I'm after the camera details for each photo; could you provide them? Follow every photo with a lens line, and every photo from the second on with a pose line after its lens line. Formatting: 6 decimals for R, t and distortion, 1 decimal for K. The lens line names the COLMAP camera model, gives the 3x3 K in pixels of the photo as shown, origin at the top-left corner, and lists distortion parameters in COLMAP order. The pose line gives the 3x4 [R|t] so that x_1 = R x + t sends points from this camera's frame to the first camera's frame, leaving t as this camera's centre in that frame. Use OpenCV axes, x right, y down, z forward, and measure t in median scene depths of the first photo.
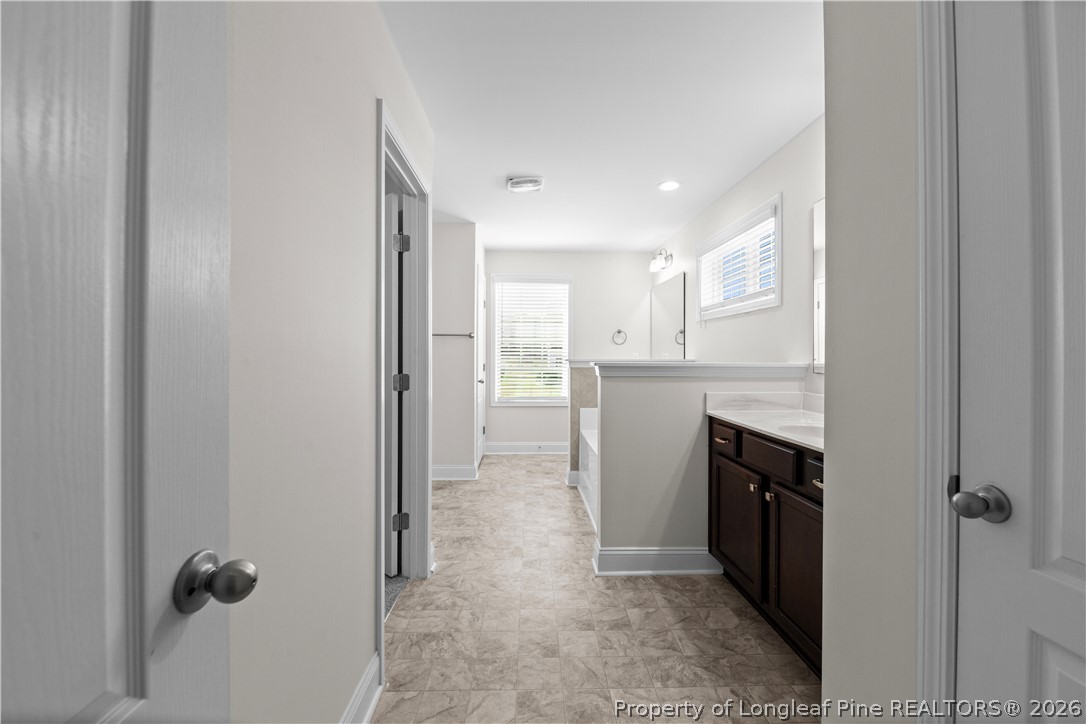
lens RADIAL K [[440.5, 0, 543.9], [0, 440.5, 356.2], [0, 0, 1]] dist [0.000151, -0.006060]
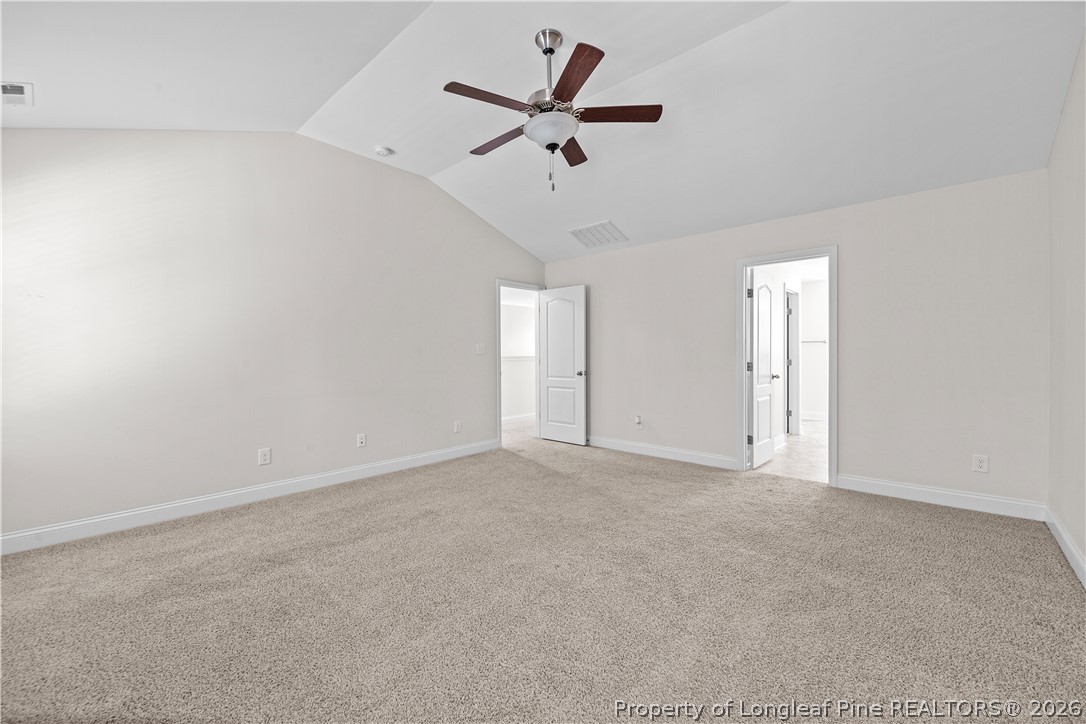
lens RADIAL K [[440.5, 0, 543.9], [0, 440.5, 356.2], [0, 0, 1]] dist [0.000151, -0.006060]
pose [[0.712214, -0.001322, -0.701961, 0.515992], [0.004594, 0.999986, 0.002778, 0.003437], [0.701947, -0.005203, 0.712210, -2.021715]]
